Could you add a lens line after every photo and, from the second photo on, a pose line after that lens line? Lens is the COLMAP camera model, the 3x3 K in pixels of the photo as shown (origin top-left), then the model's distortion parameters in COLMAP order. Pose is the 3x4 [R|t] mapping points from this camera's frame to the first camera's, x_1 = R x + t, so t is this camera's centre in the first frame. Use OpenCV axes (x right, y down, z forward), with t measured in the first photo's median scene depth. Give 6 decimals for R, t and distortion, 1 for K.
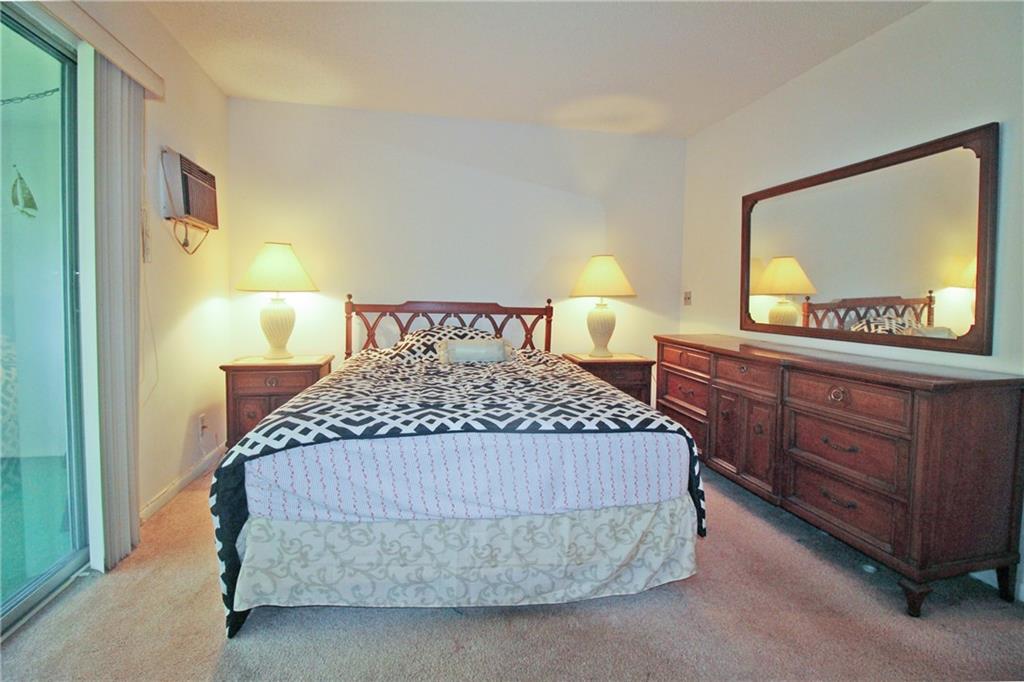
lens RADIAL K [[478.8, 0, 505.2], [0, 478.8, 333.6], [0, 0, 1]] dist [-0.004098, -0.006671]
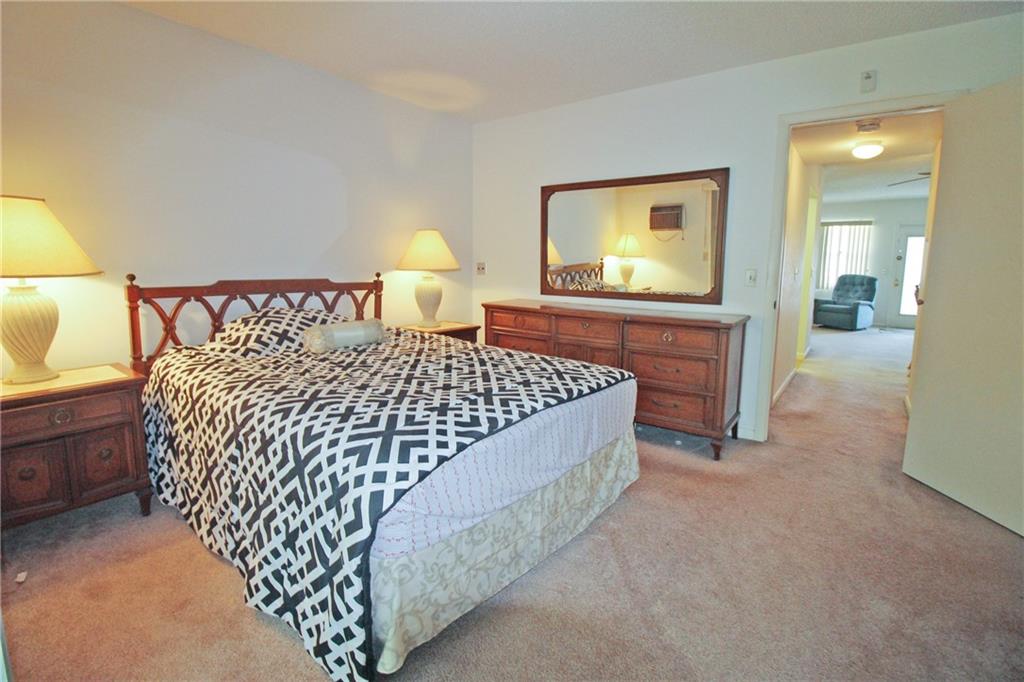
lens RADIAL K [[478.8, 0, 510.0], [0, 478.8, 330.9], [0, 0, 1]] dist [-0.004098, -0.006671]
pose [[0.745502, -0.105791, 0.658054, -0.378835], [0.054105, 0.993670, 0.098451, -0.038289], [-0.664303, -0.037791, 0.746507, 0.105765]]
